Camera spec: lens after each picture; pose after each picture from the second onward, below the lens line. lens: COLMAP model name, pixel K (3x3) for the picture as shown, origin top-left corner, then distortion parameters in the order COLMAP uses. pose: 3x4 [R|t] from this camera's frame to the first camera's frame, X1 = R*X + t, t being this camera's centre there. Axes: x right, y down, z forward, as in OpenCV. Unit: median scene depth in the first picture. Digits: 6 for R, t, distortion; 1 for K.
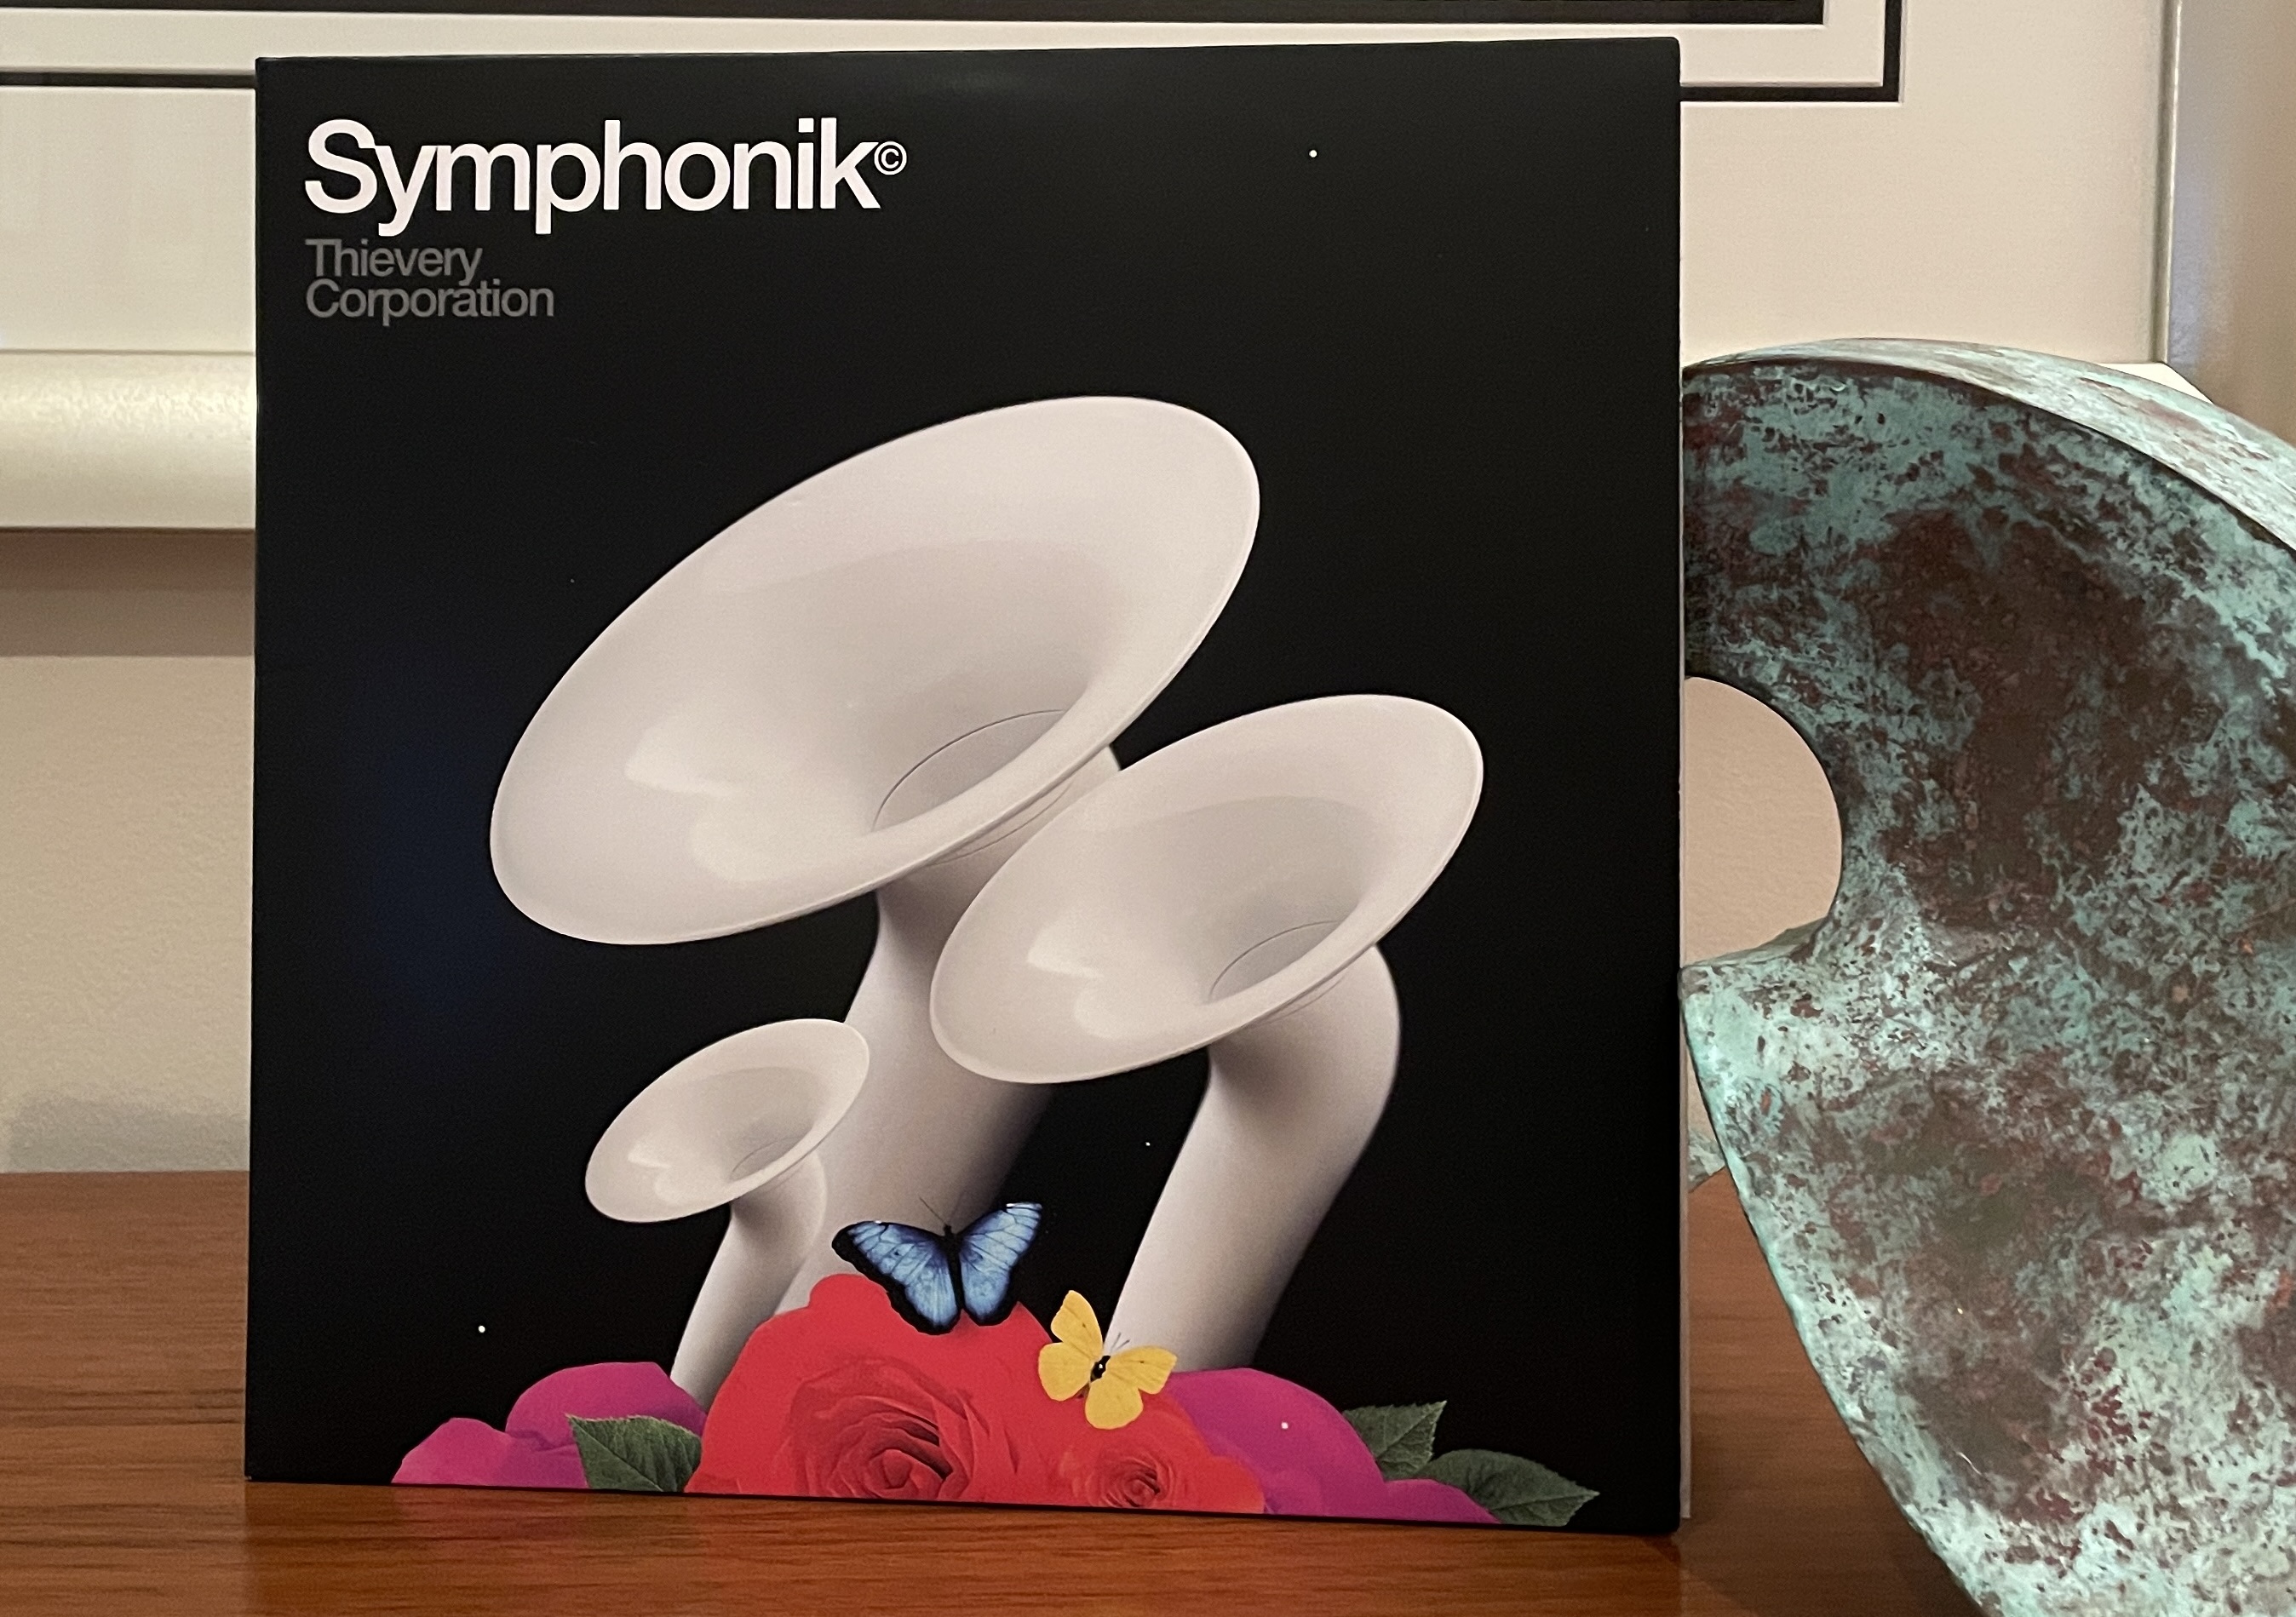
lens RADIAL K [[2457.3, 0, 1049.1], [0, 2457.3, 588.3], [0, 0, 1]] dist [0.047774, -0.048173]
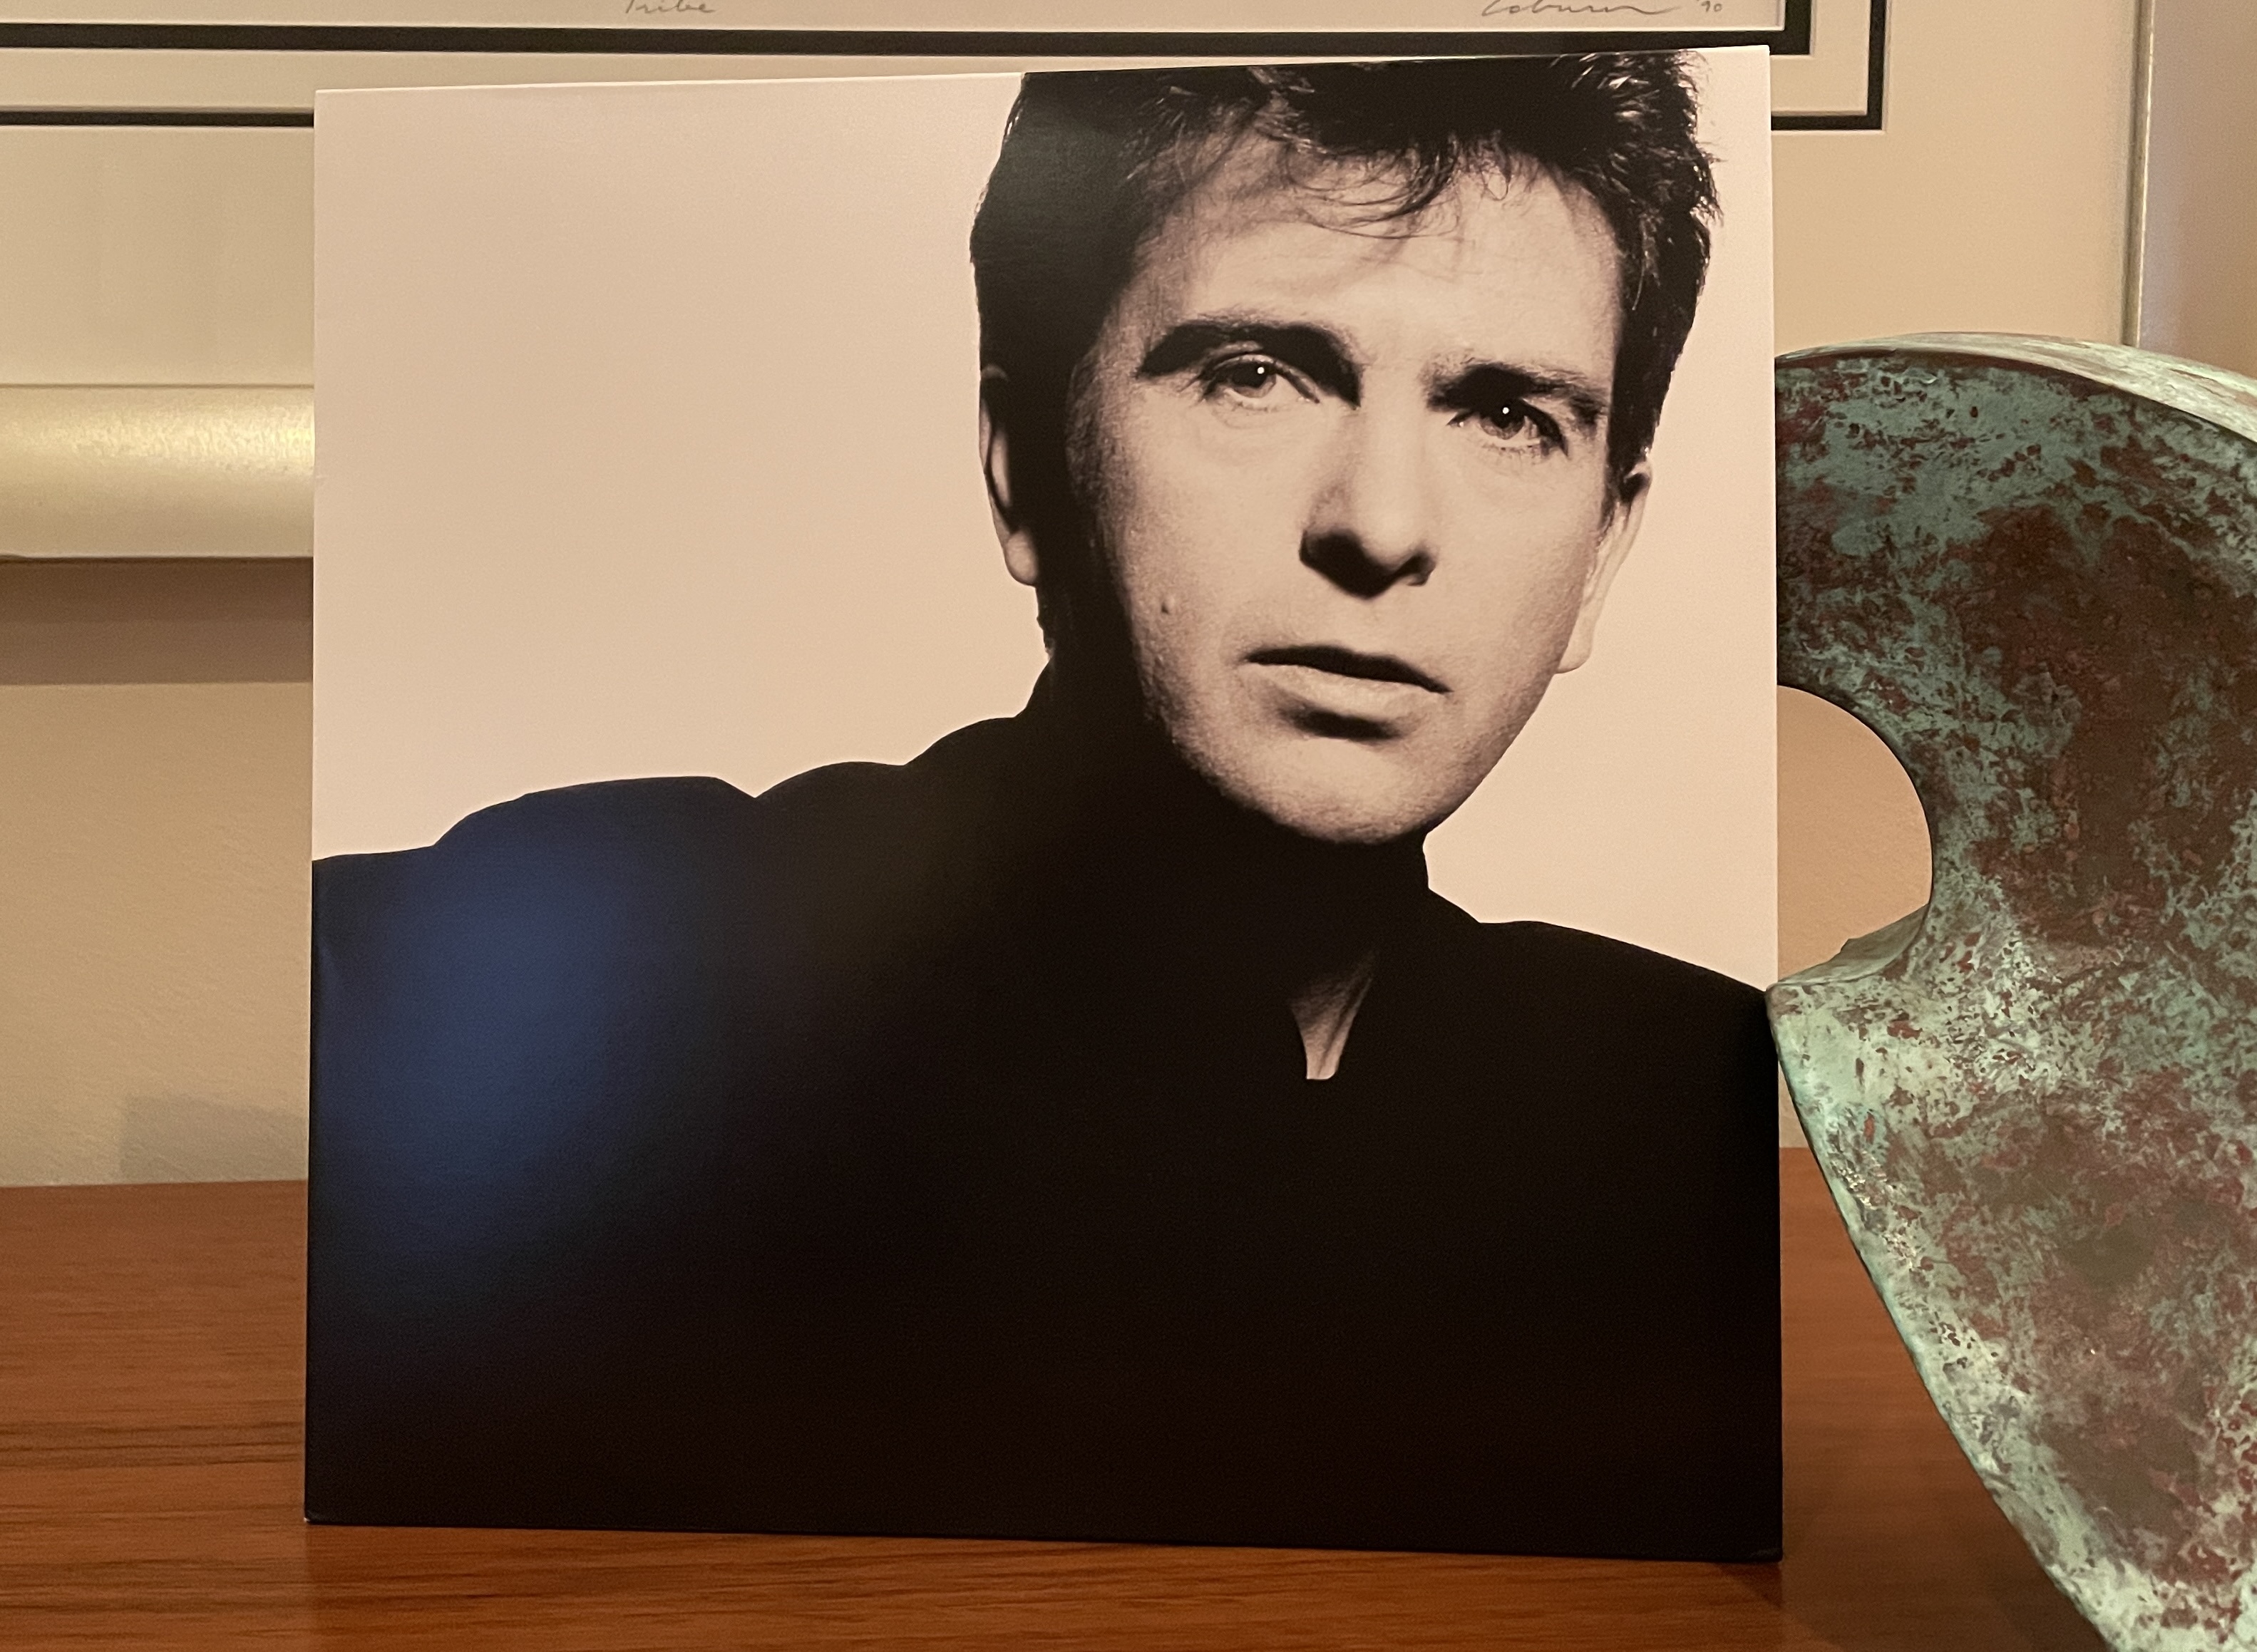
lens RADIAL K [[2092.6, 0, 1060.2], [0, 2092.6, 675.6], [0, 0, 1]] dist [0.055649, -0.070177]
pose [[0.999749, -0.011370, 0.019290, -0.034849], [0.010862, 0.999596, 0.026248, 0.008356], [-0.019580, -0.026031, 0.999469, 0.193960]]
